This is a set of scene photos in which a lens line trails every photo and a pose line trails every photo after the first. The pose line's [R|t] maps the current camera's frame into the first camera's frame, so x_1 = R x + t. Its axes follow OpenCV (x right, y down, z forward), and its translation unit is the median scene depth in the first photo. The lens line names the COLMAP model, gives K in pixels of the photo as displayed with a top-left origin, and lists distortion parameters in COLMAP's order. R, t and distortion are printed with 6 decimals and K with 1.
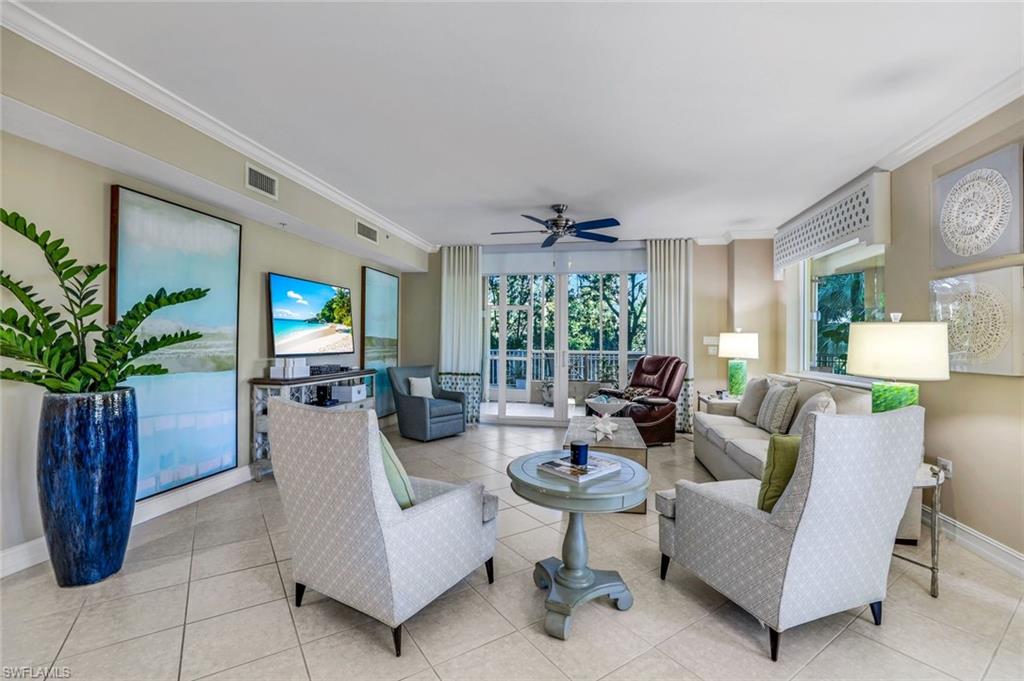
lens RADIAL K [[449.0, 0, 510.3], [0, 449.0, 340.9], [0, 0, 1]] dist [-0.044670, 0.016454]
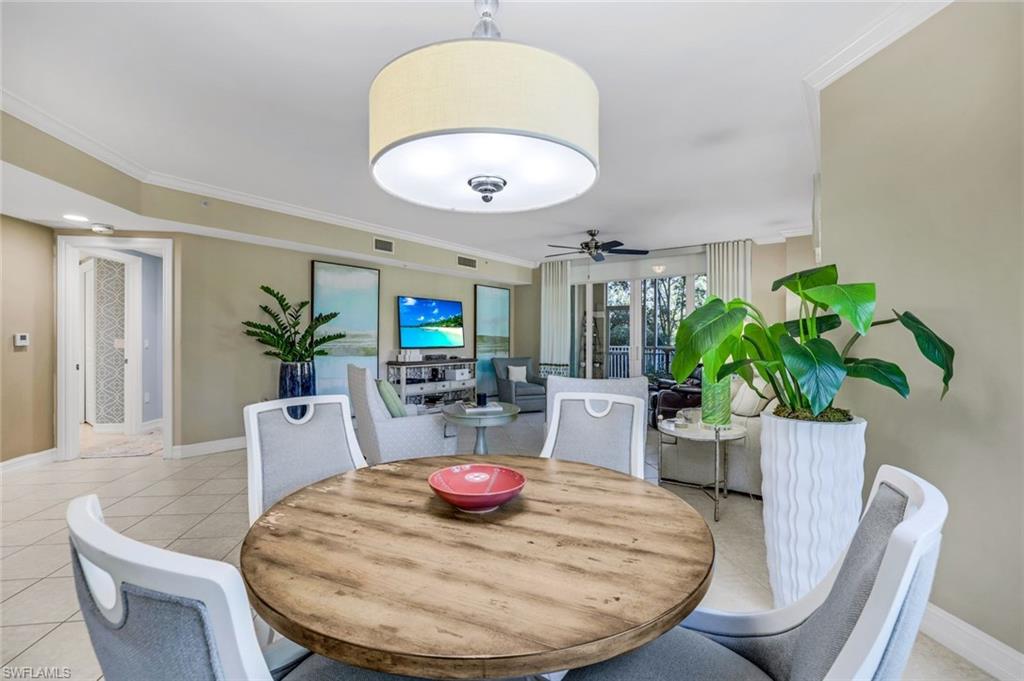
lens RADIAL K [[450.1, 0, 502.0], [0, 450.1, 341.6], [0, 0, 1]] dist [-0.043984, 0.016246]
pose [[0.892931, -0.002390, -0.450187, 0.554166], [0.004816, 0.999979, 0.004243, 0.005953], [0.450168, -0.005957, 0.892924, -0.304436]]
